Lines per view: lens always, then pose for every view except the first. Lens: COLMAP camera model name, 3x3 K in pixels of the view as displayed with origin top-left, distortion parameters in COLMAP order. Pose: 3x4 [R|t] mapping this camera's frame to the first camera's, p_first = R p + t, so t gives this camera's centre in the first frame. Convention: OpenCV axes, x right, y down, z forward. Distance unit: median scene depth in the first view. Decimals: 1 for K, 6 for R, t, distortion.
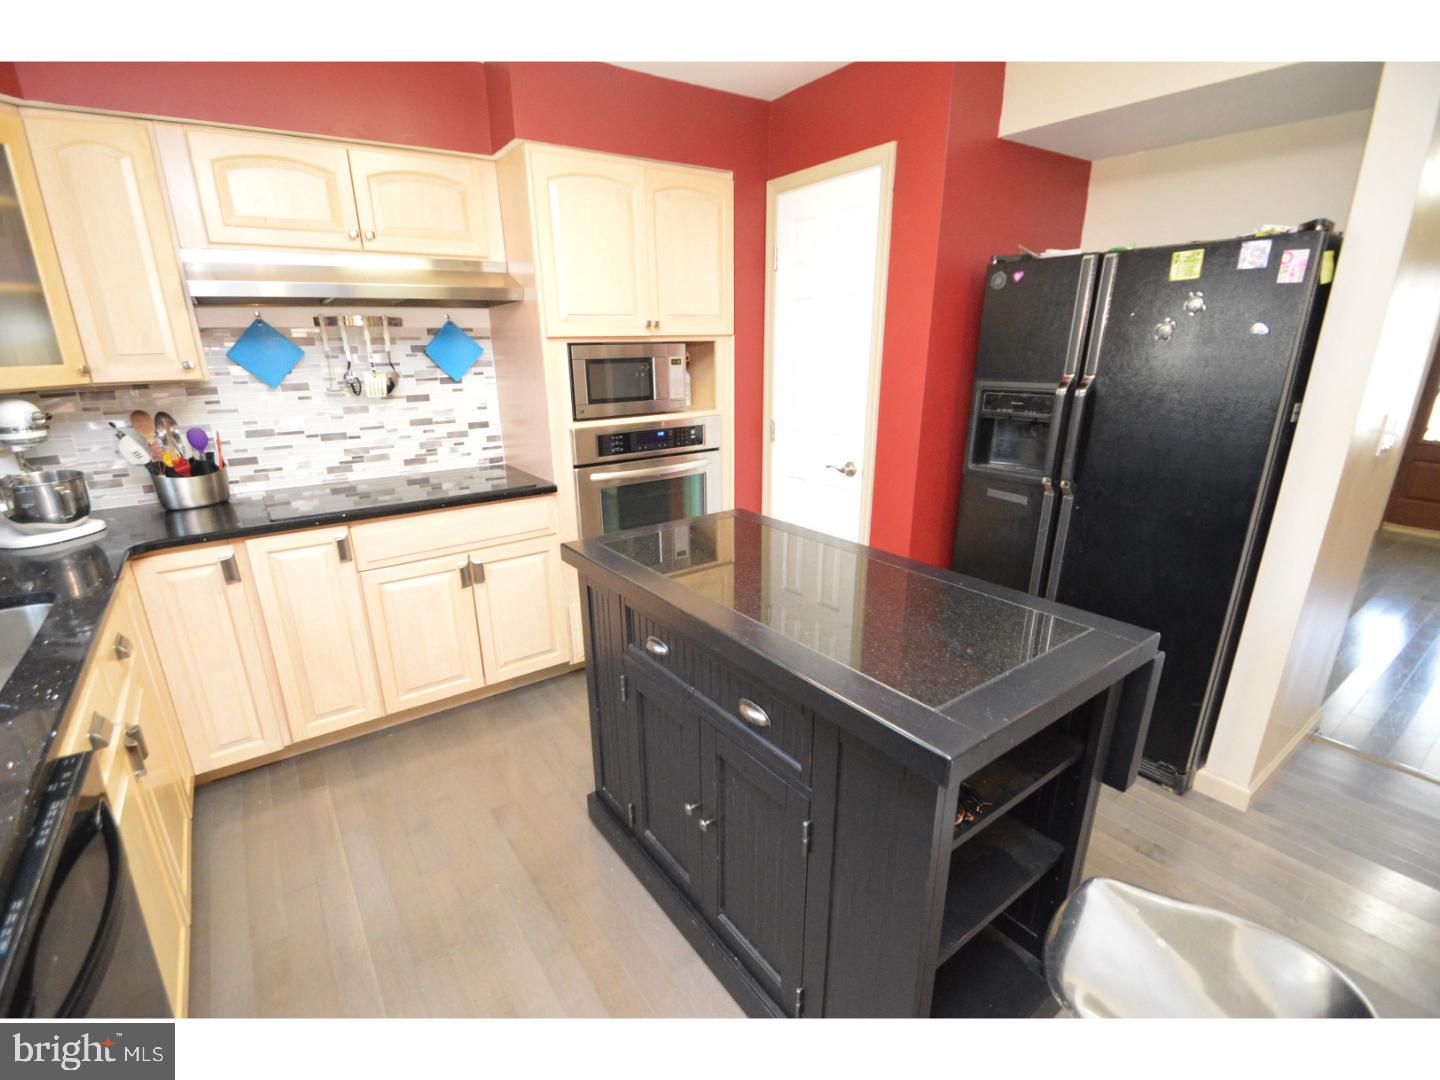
lens RADIAL K [[655.9, 0, 689.3], [0, 655.9, 558.1], [0, 0, 1]] dist [0.000501, 0.000025]
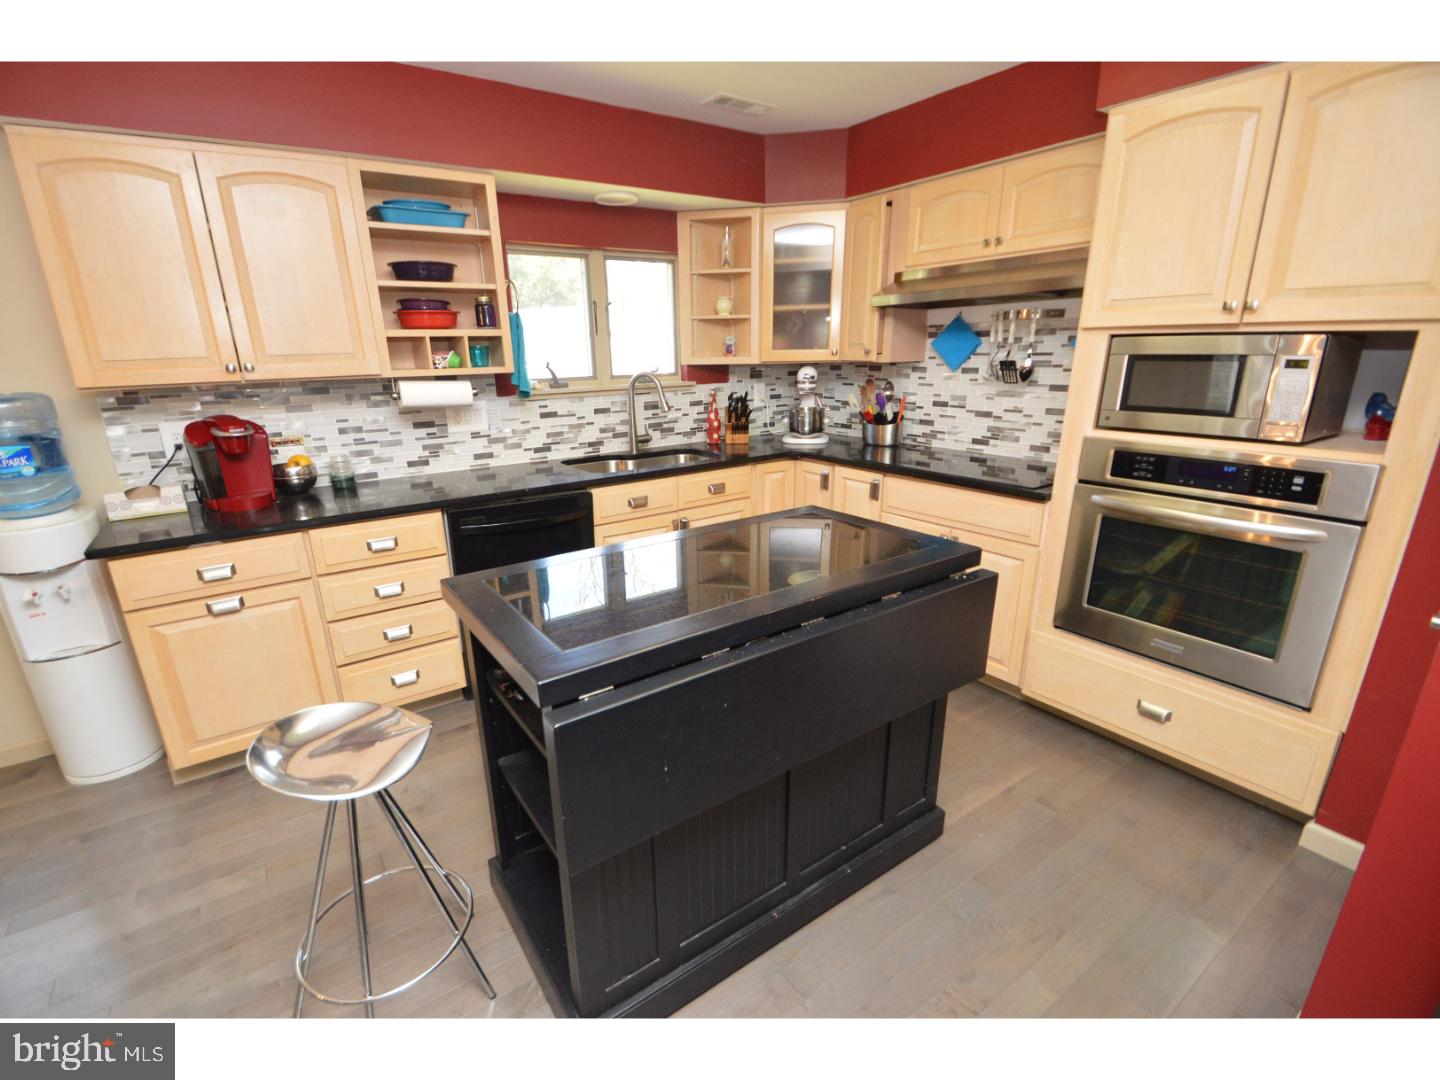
lens RADIAL K [[641.7, 0, 693.9], [0, 641.7, 552.9], [0, 0, 1]] dist [0.000225, -0.016224]
pose [[-0.010174, 0.317739, -0.948124, 0.657891], [-0.293823, 0.905366, 0.306563, -0.165299], [0.955806, 0.281700, 0.084147, 0.493144]]
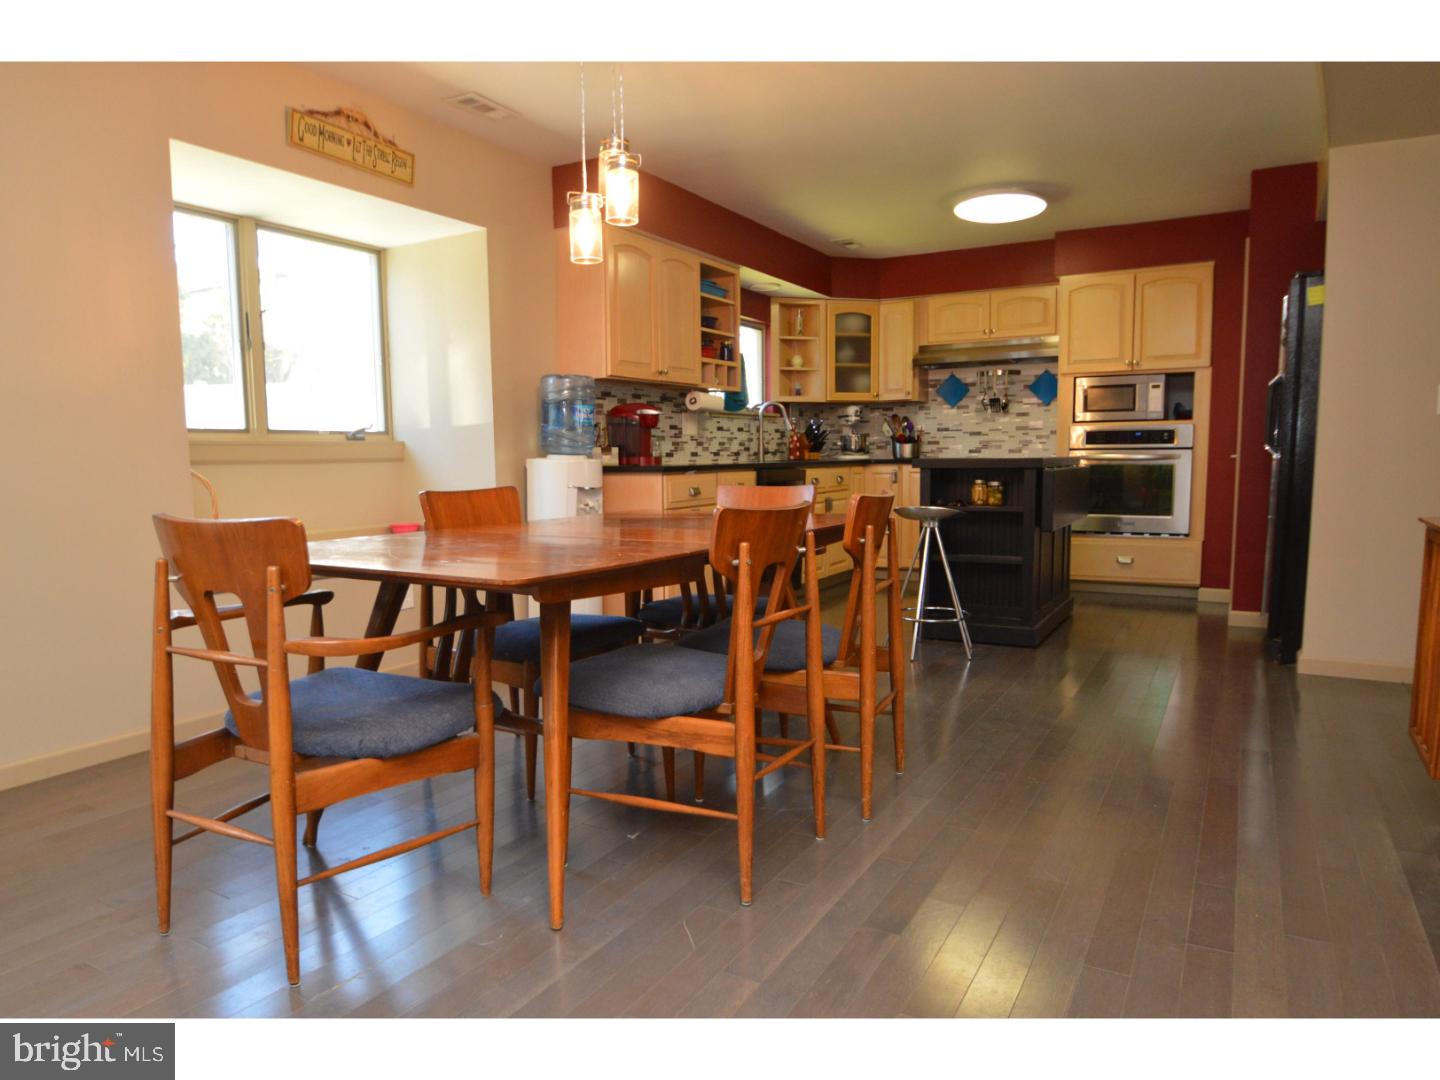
lens RADIAL K [[940.7, 0, 720.0], [0, 940.7, 540.0], [0, 0, 1]] dist [-0.003590, -0.000872]
pose [[0.446603, 0.094889, -0.889686, 1.586144], [-0.280013, 0.959234, -0.038253, 0.422869], [0.849788, 0.266207, 0.454967, -0.771033]]
